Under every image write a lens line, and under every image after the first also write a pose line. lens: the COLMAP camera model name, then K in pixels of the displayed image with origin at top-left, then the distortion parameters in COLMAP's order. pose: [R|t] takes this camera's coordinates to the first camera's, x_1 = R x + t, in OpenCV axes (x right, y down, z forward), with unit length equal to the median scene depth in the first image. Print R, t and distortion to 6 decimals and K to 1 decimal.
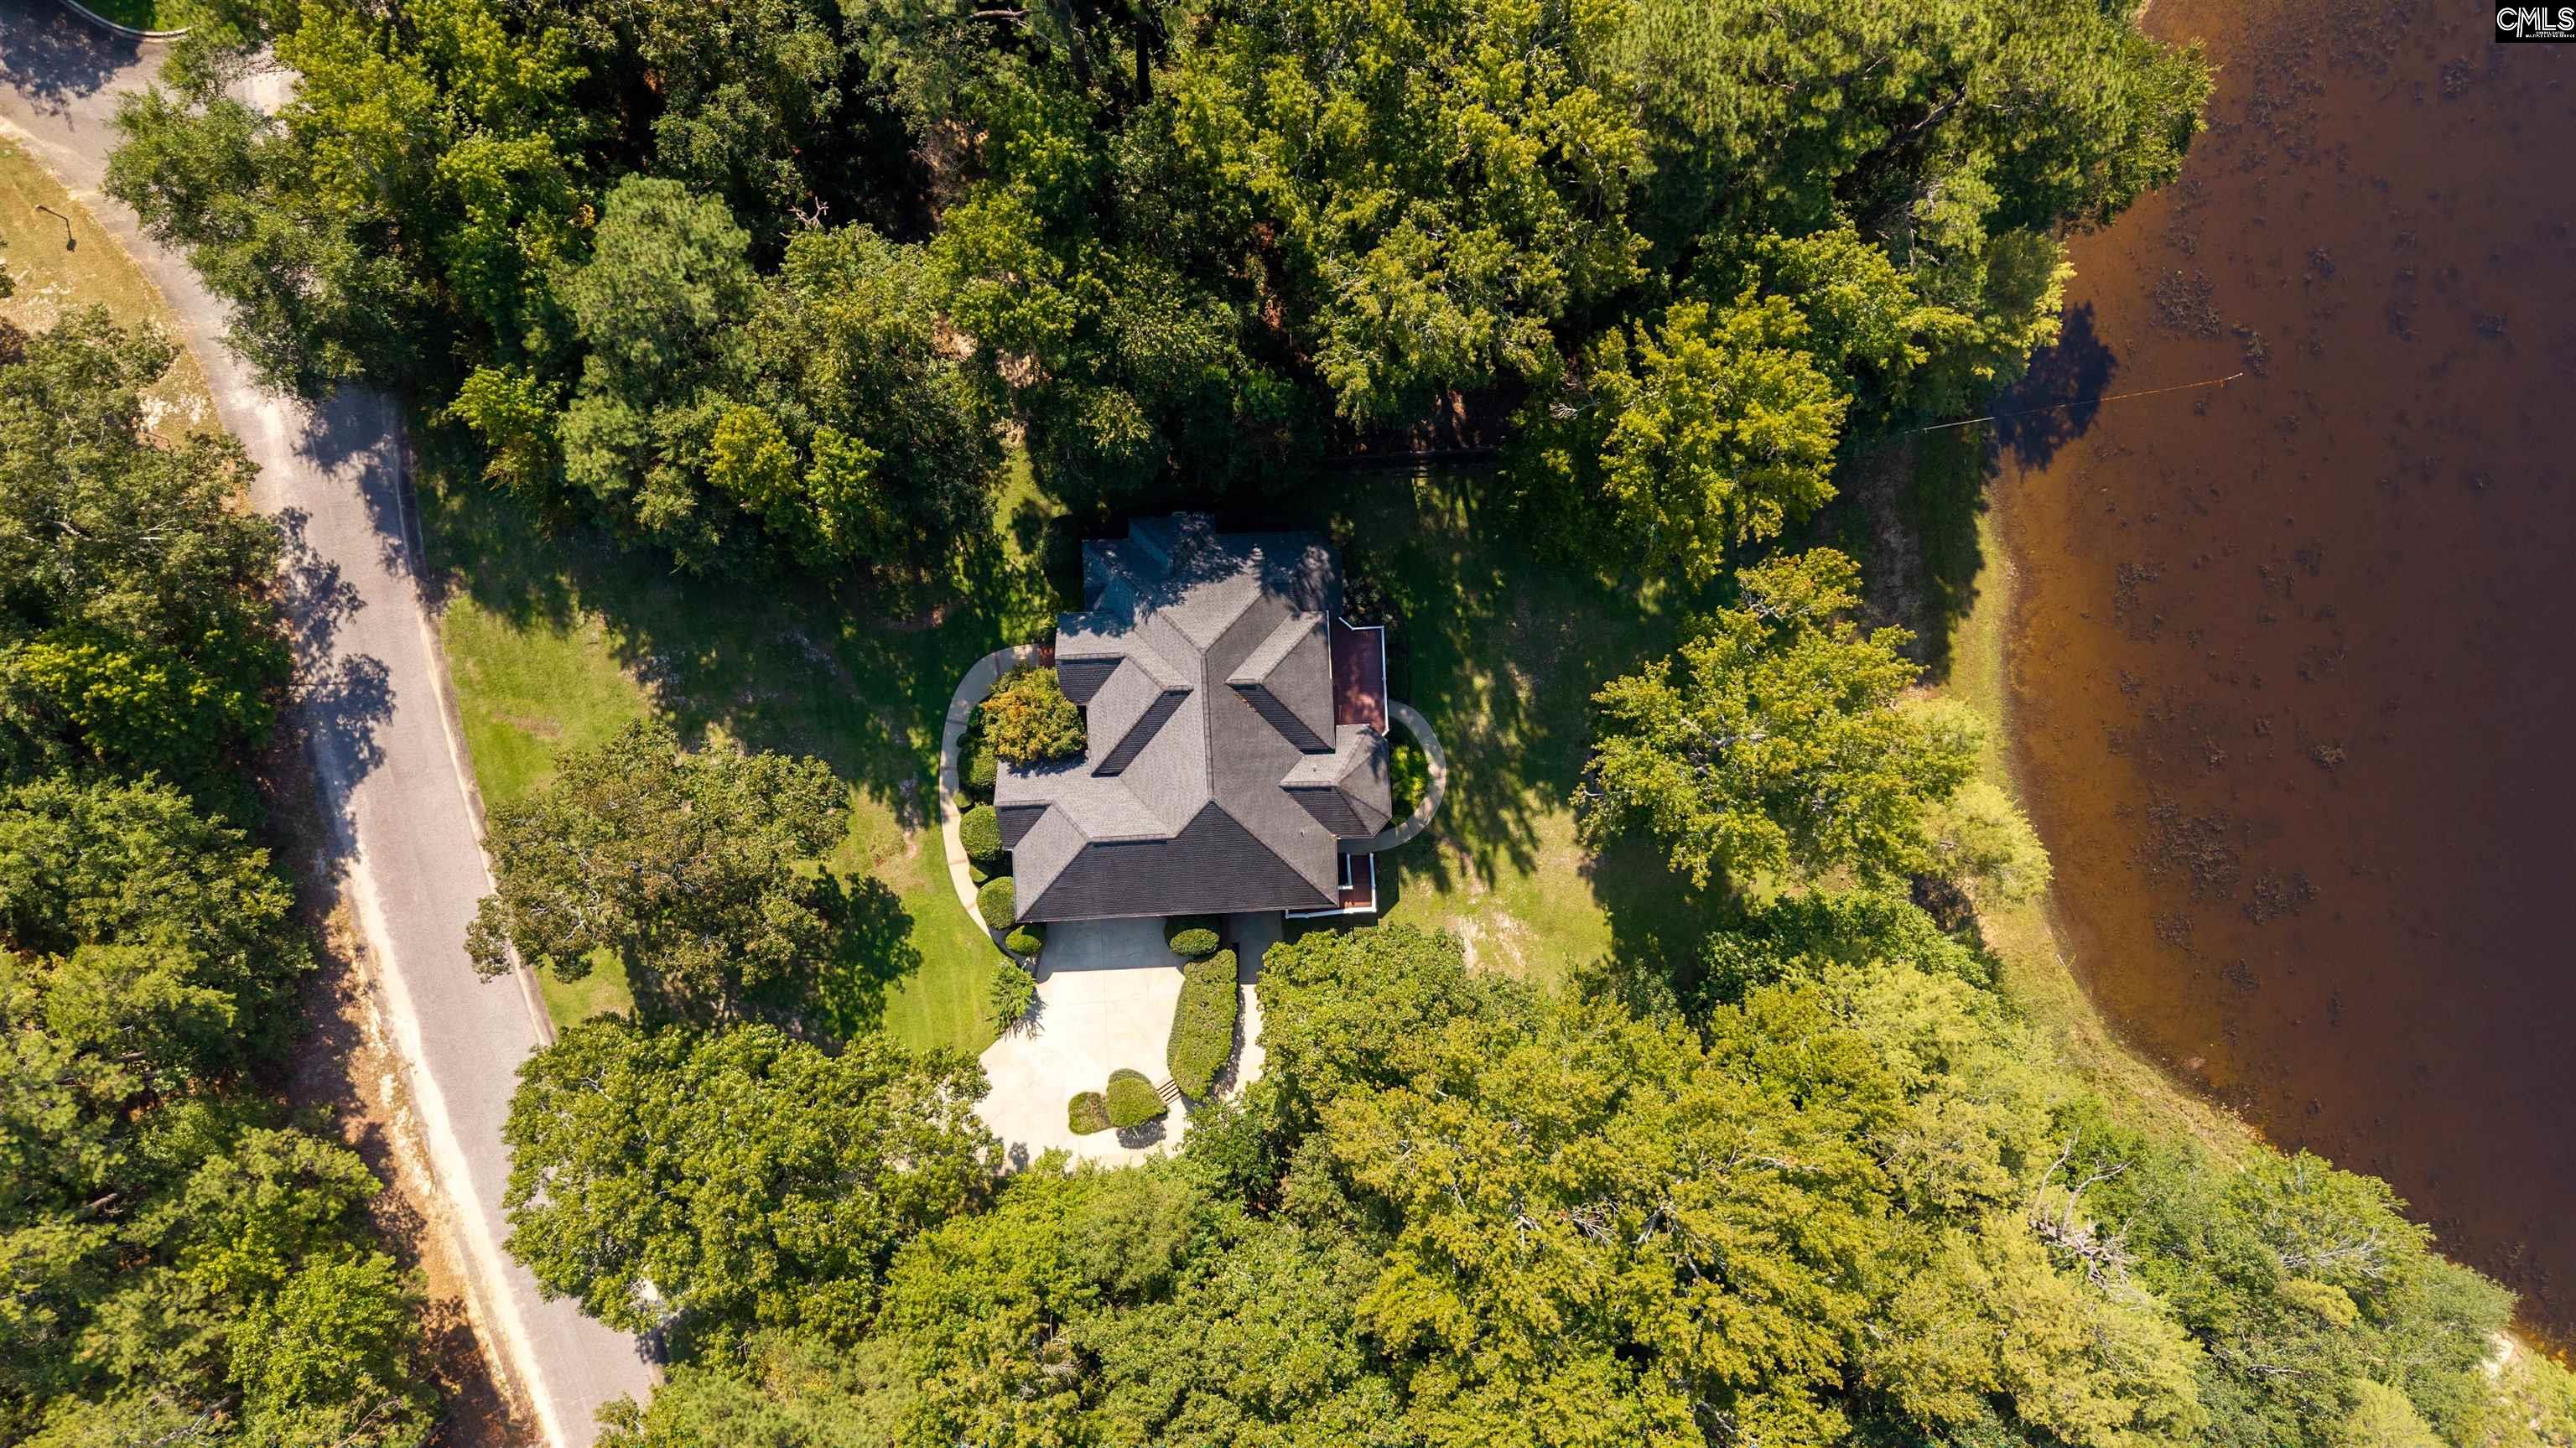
lens RADIAL K [[1756.9, 0, 1276.5], [0, 1756.9, 713.1], [0, 0, 1]] dist [0.026325, -0.032550]
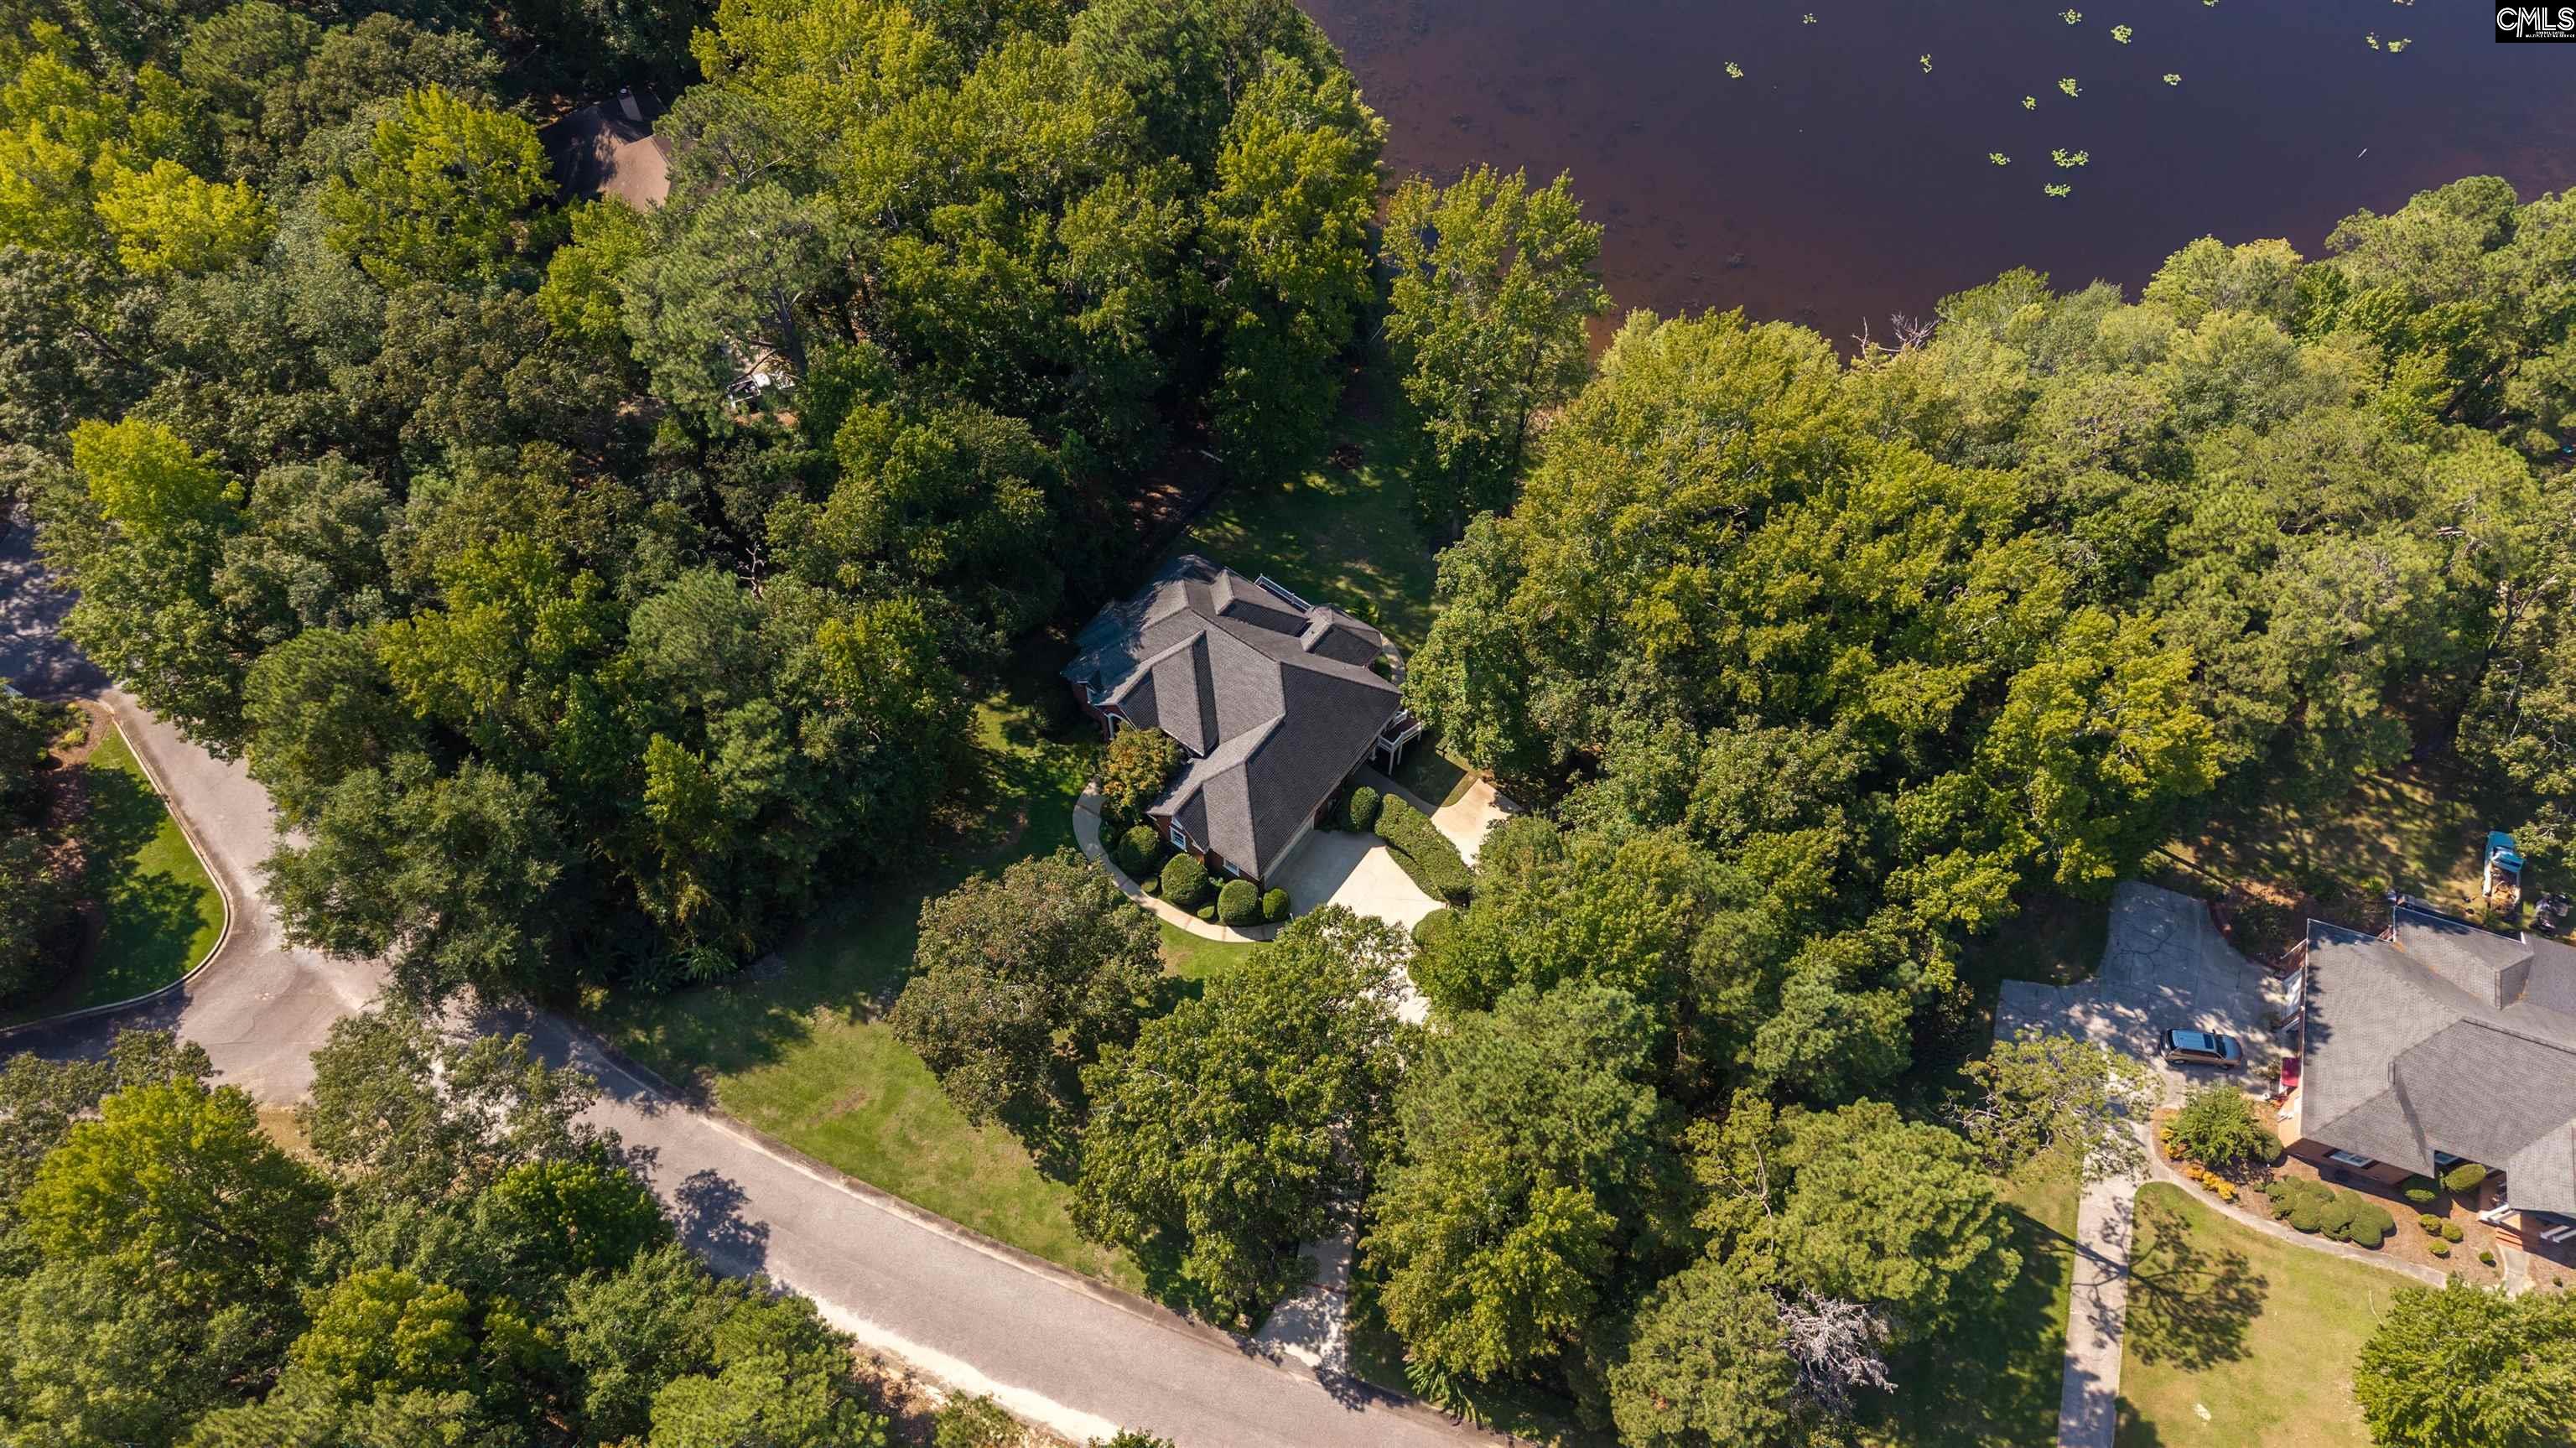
lens RADIAL K [[1756.9, 0, 1283.1], [0, 1756.9, 709.0], [0, 0, 1]] dist [0.026325, -0.032550]
pose [[0.626277, -0.669154, 0.400012, -0.526974], [0.779581, 0.533928, -0.327376, 0.451805], [0.005487, 0.516870, 0.856046, -0.073956]]
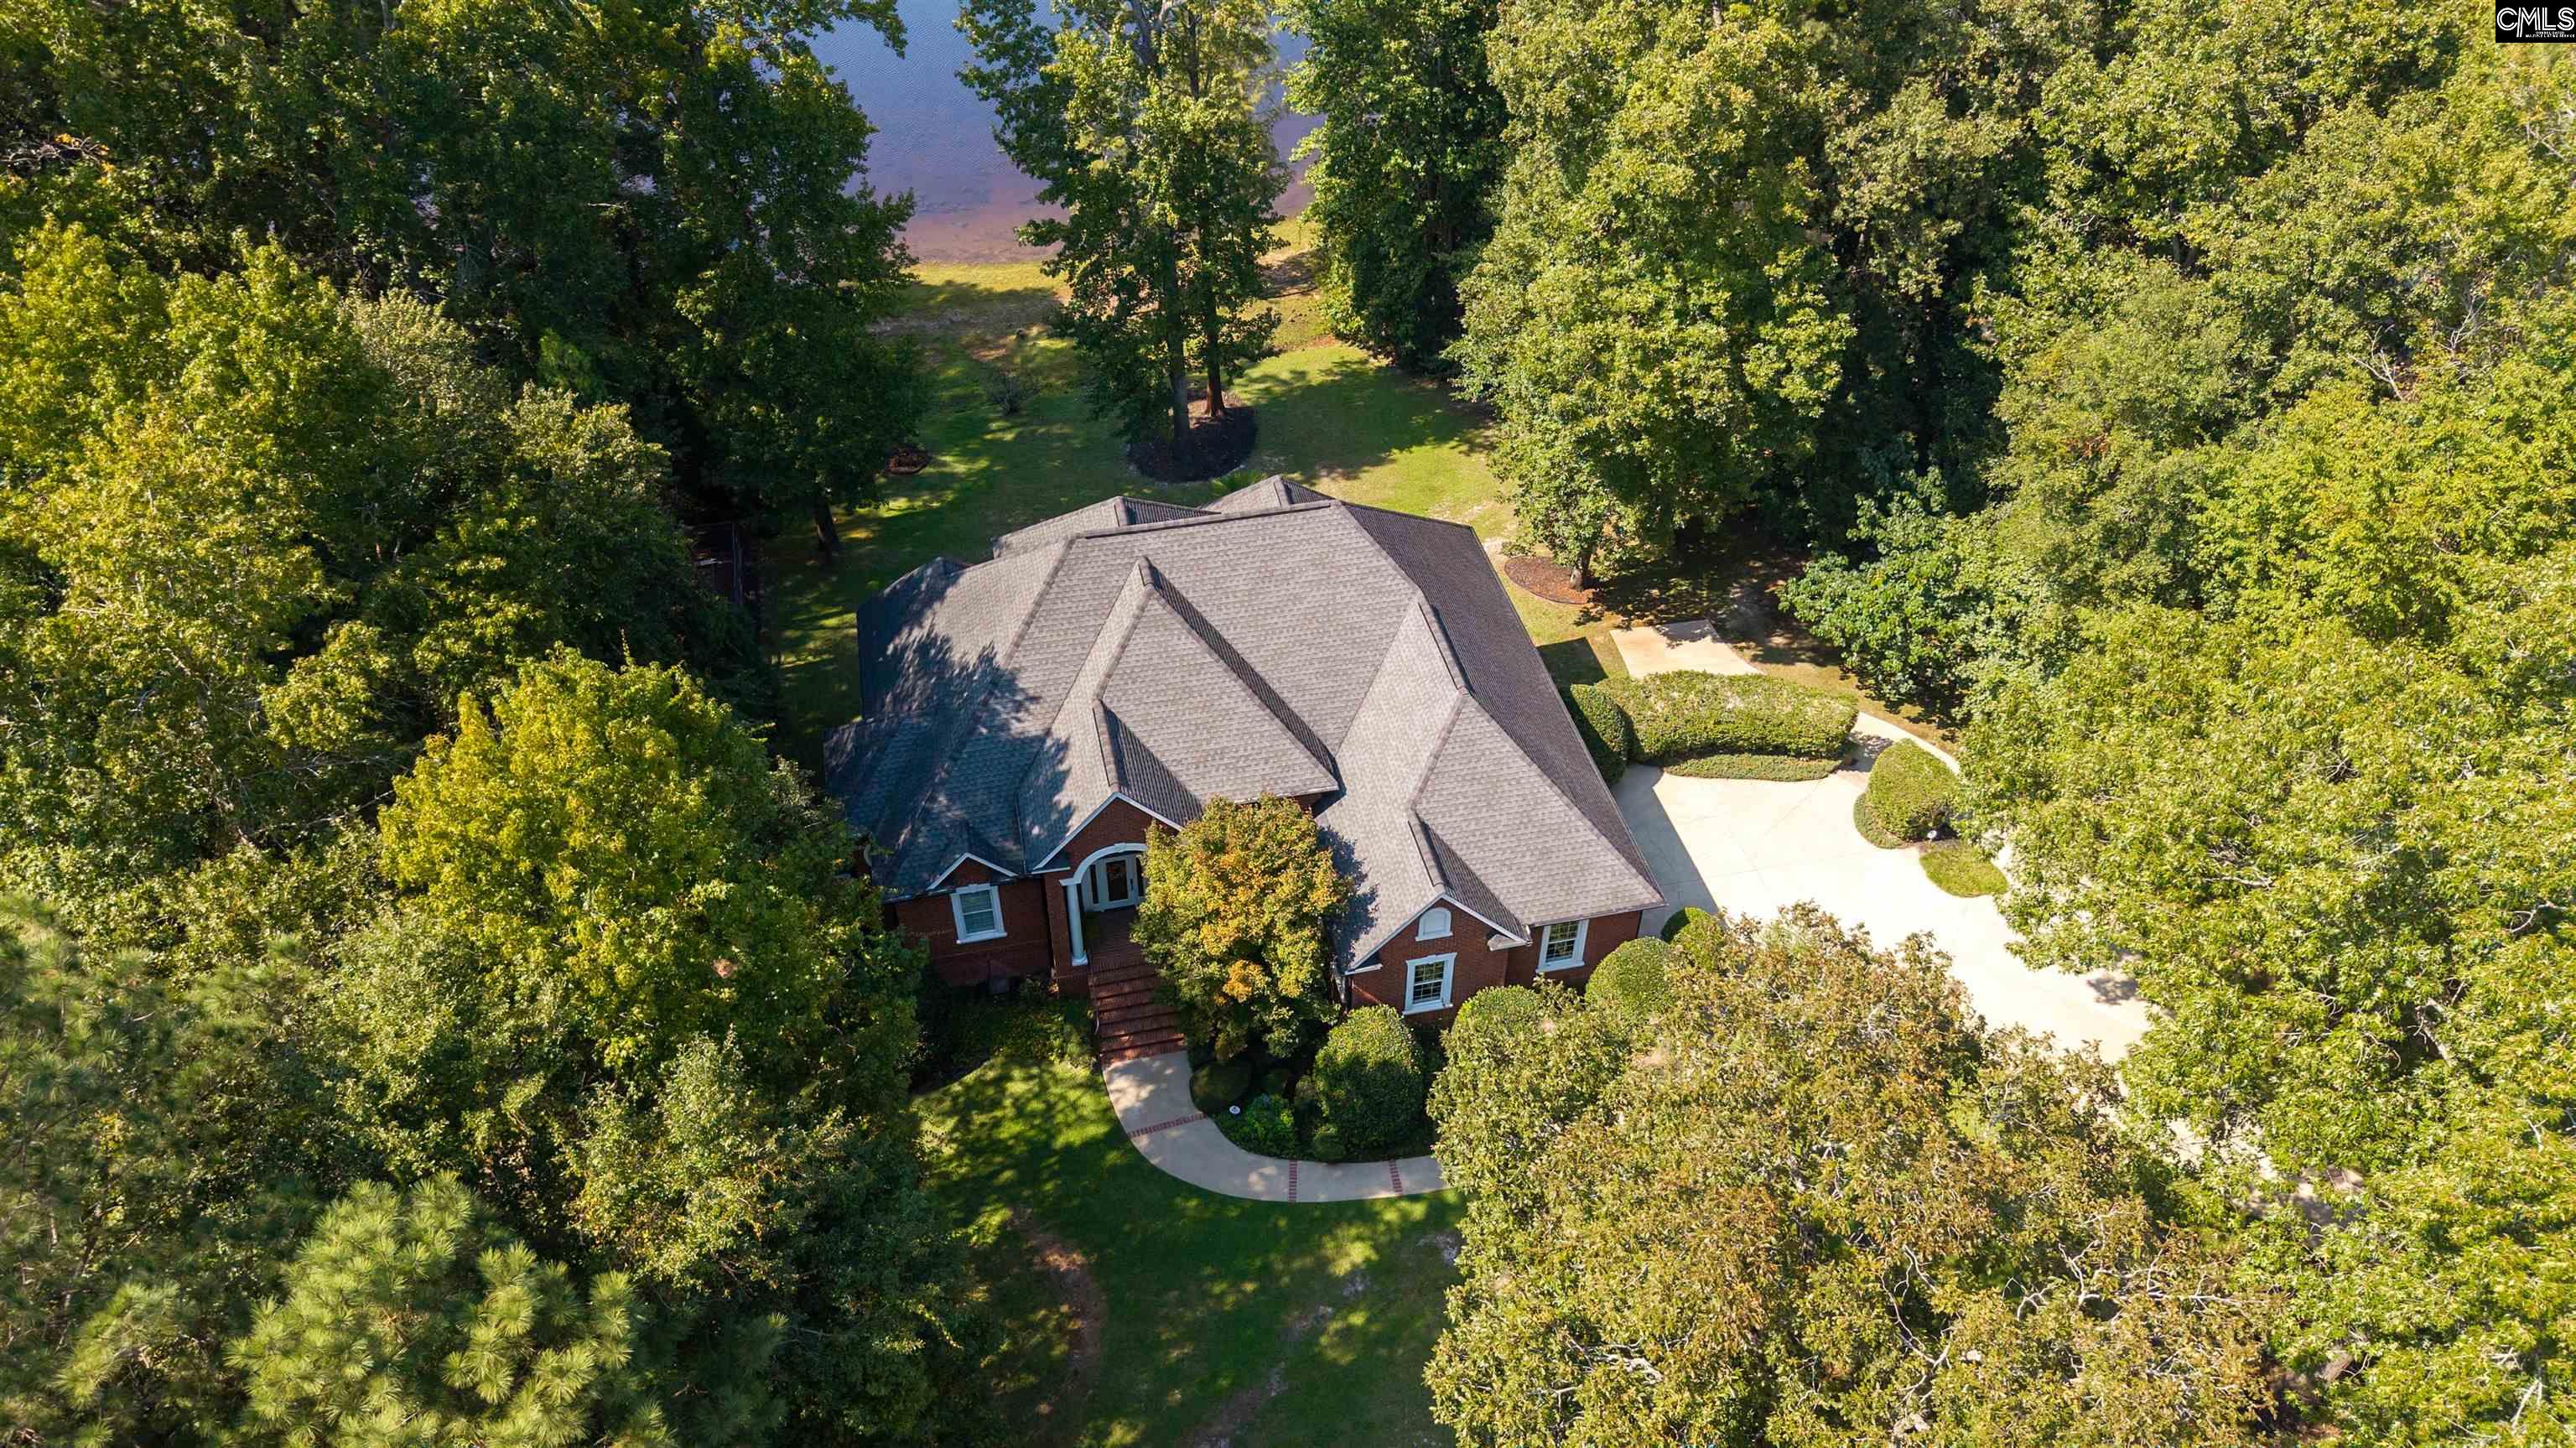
lens RADIAL K [[1756.9, 0, 1293.9], [0, 1756.9, 730.1], [0, 0, 1]] dist [0.026325, -0.032550]
pose [[-0.179800, -0.671436, 0.718920, -0.440564], [0.983703, -0.122582, 0.131536, -0.042445], [-0.000191, 0.730854, 0.682534, 0.624128]]
